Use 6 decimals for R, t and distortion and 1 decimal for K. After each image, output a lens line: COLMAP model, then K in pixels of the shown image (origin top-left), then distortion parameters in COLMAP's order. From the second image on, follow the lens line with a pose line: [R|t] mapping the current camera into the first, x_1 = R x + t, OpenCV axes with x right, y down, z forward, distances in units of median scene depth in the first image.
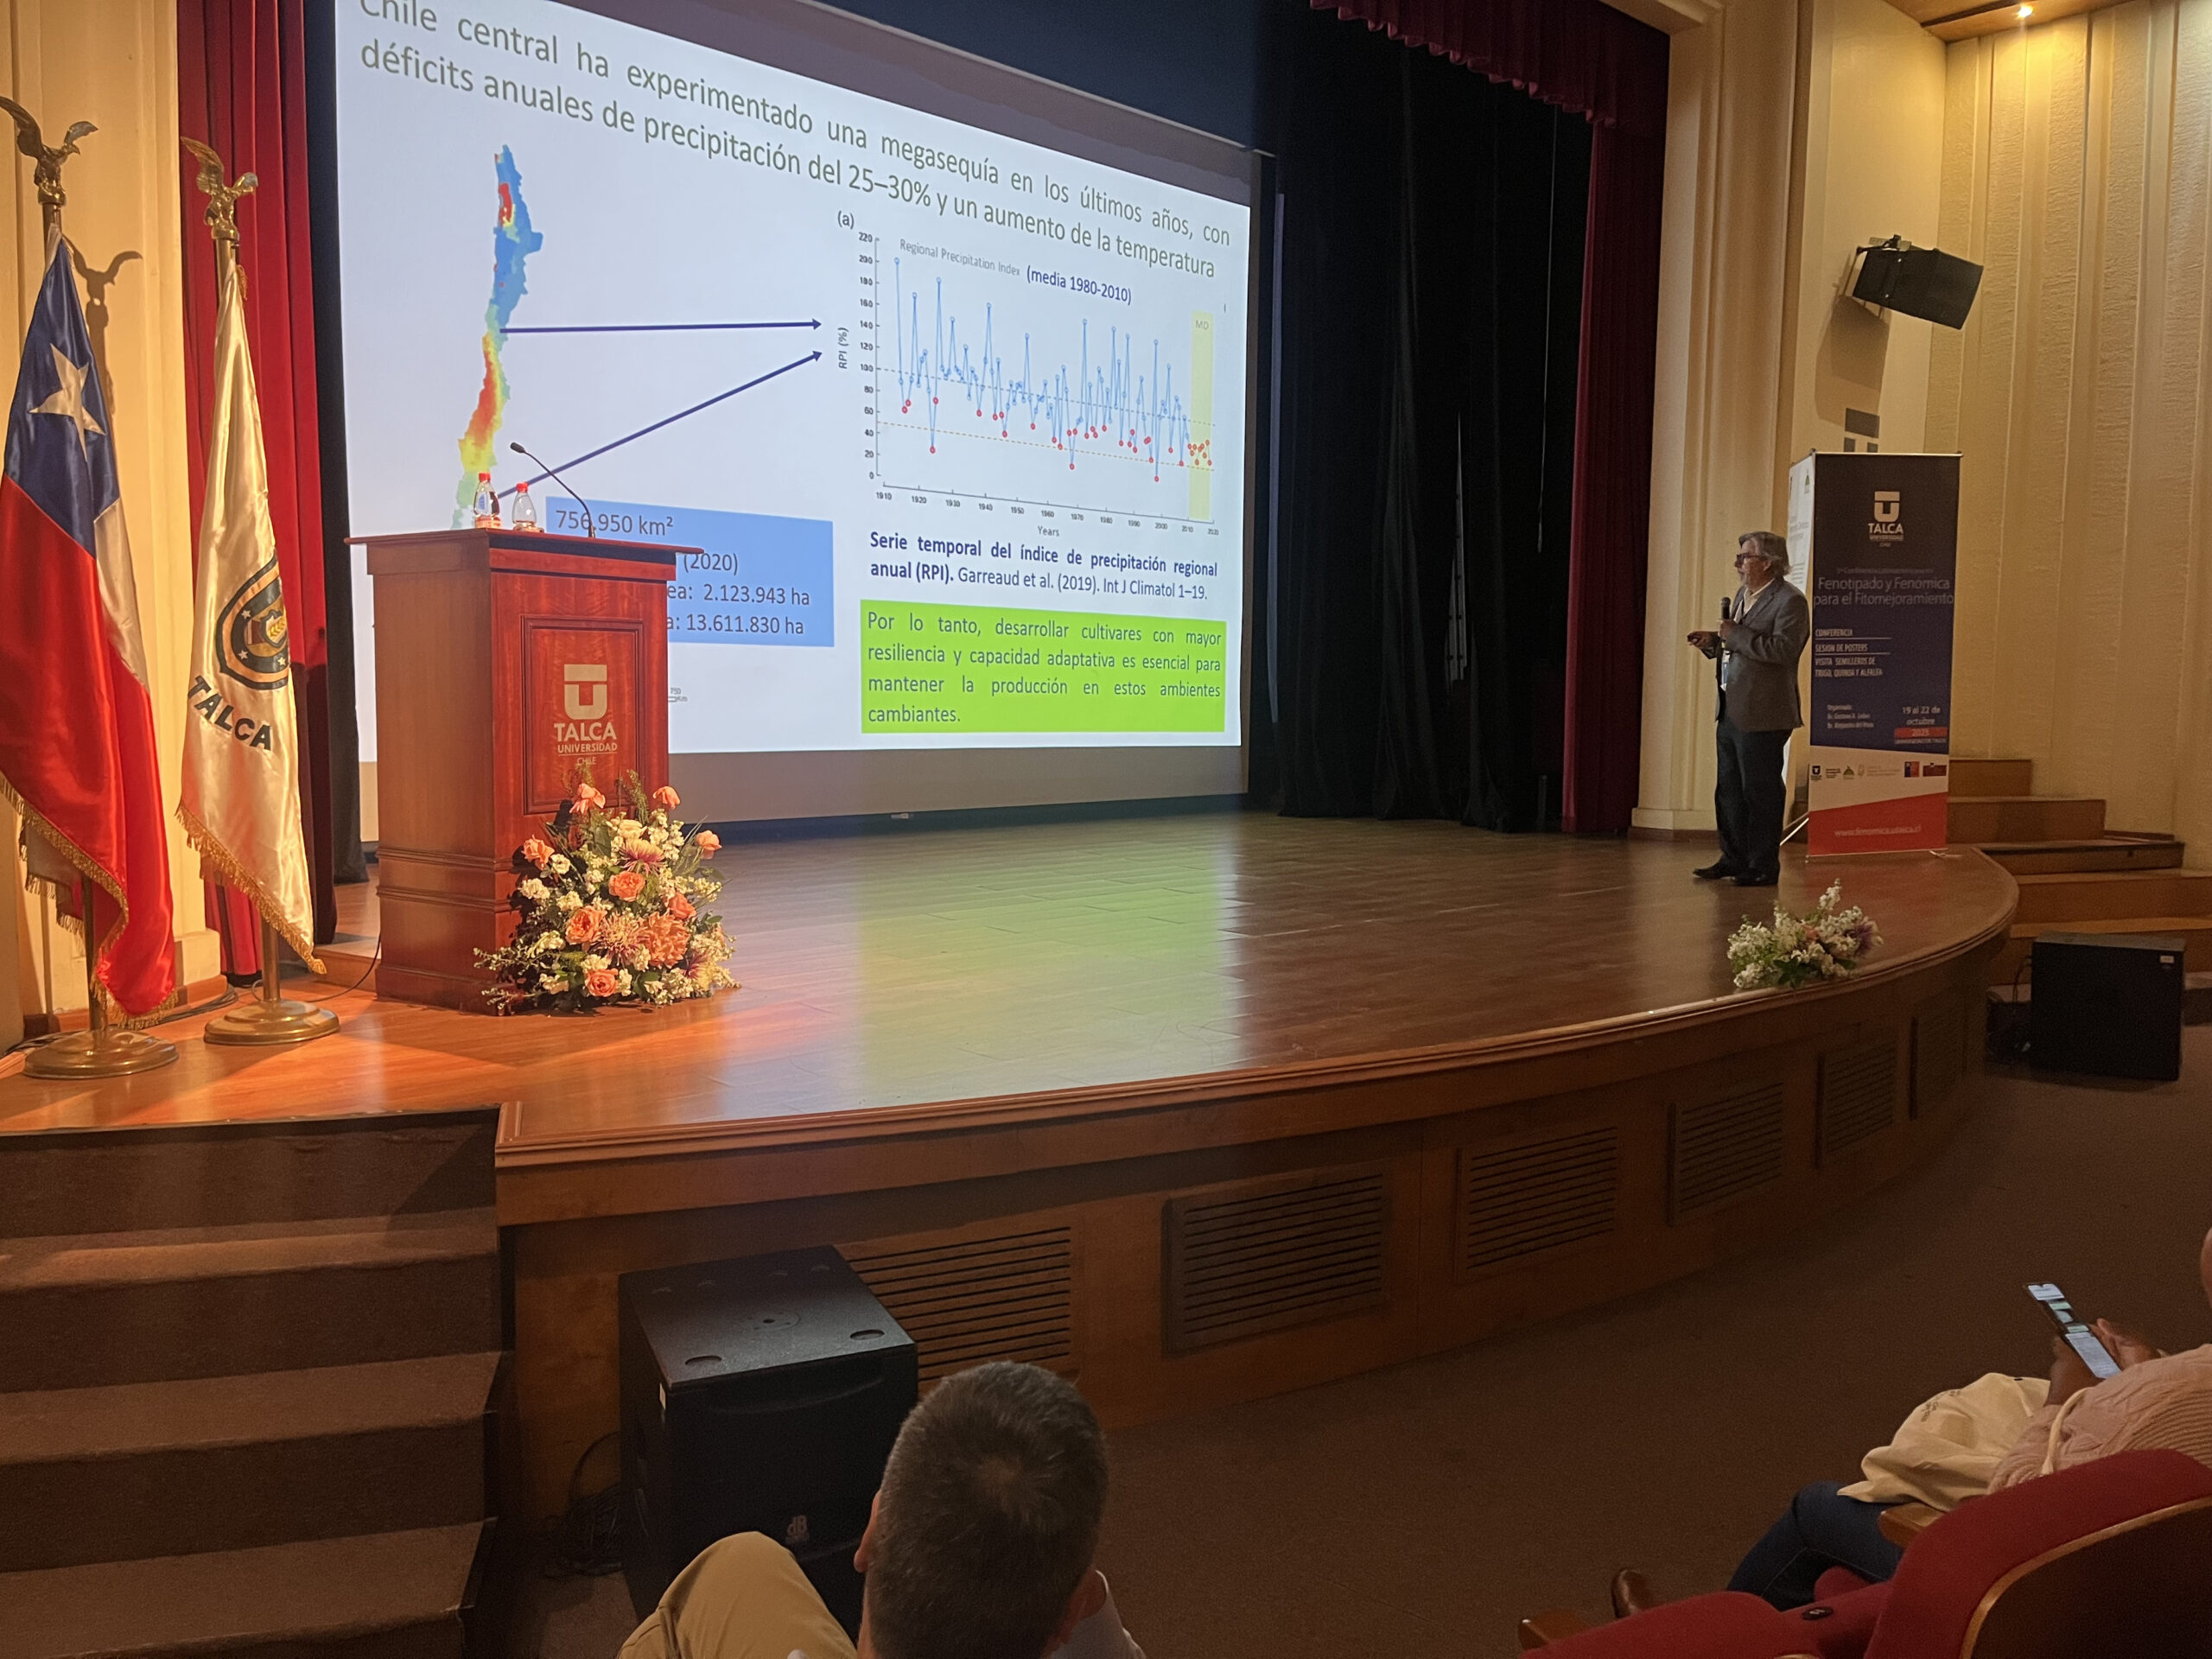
lens RADIAL K [[1651.5, 0, 1051.5], [0, 1651.5, 835.8], [0, 0, 1]] dist [0.066510, -0.081328]
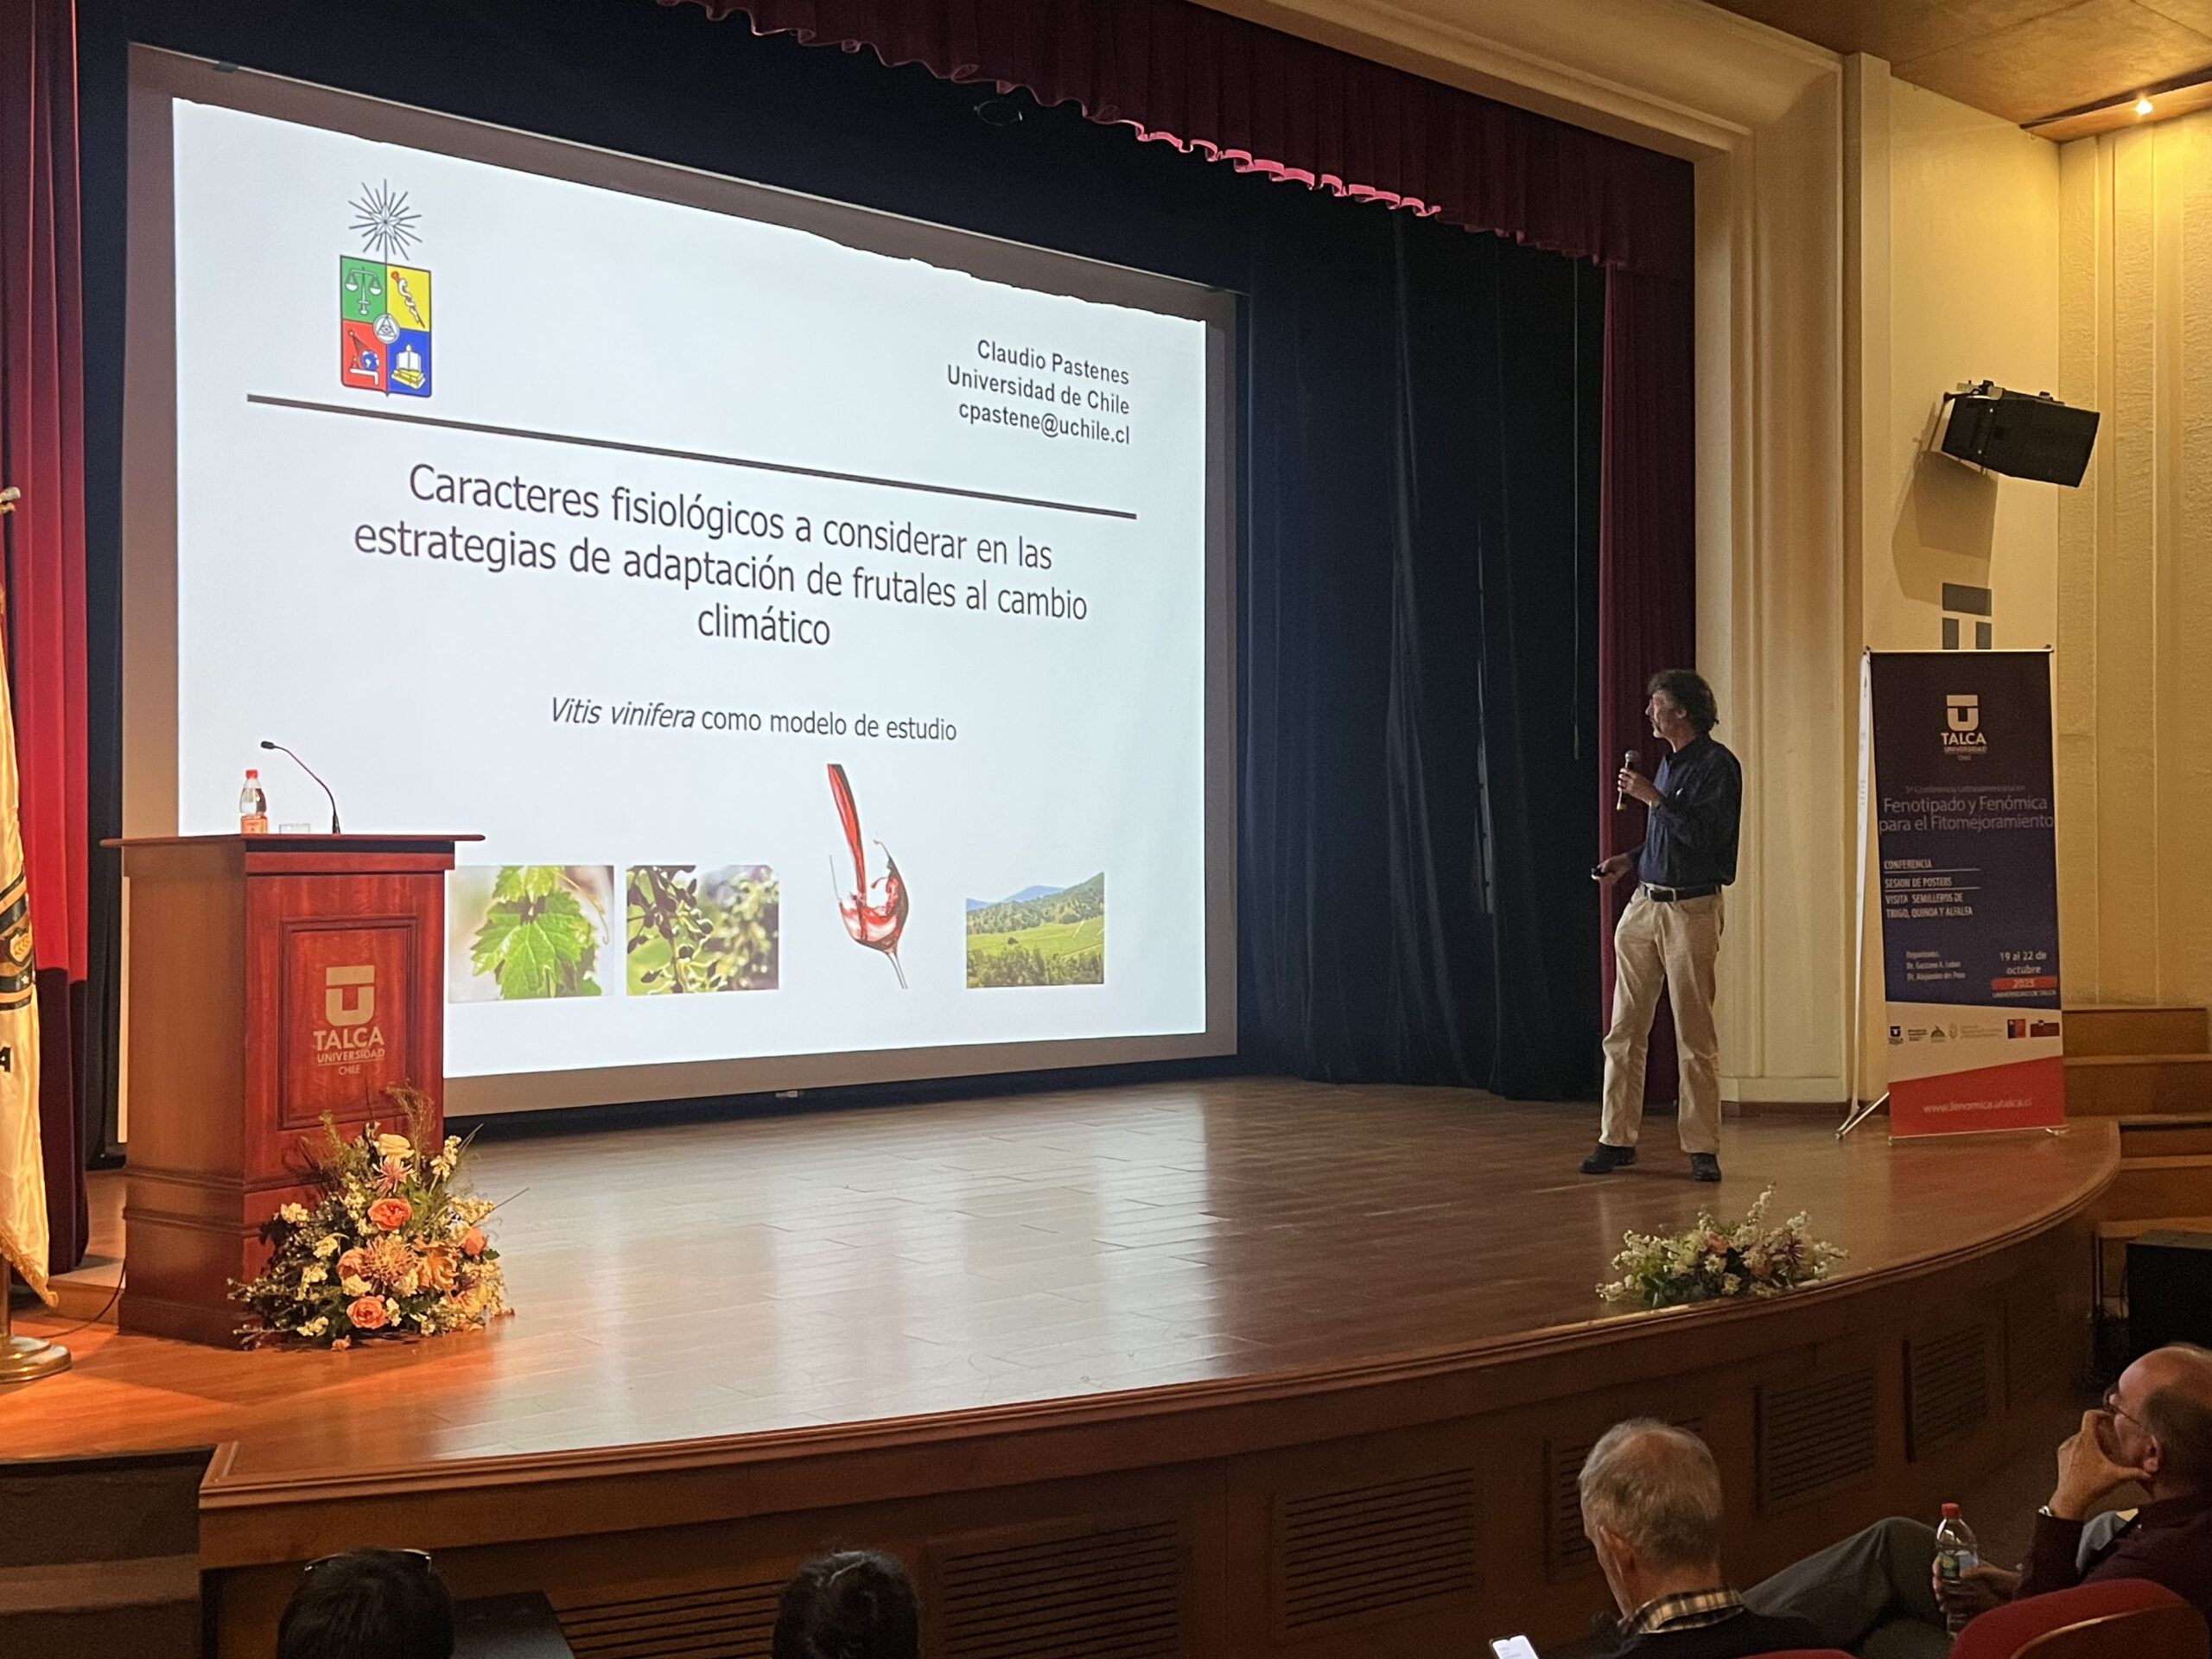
lens RADIAL K [[2411.1, 0, 1106.0], [0, 2411.1, 829.5], [0, 0, 1]] dist [0.011141, 0.061743]
pose [[0.998569, -0.016150, -0.050977, 0.206725], [0.011121, 0.995179, -0.097445, -0.041213], [0.052305, 0.096739, 0.993935, -0.323744]]
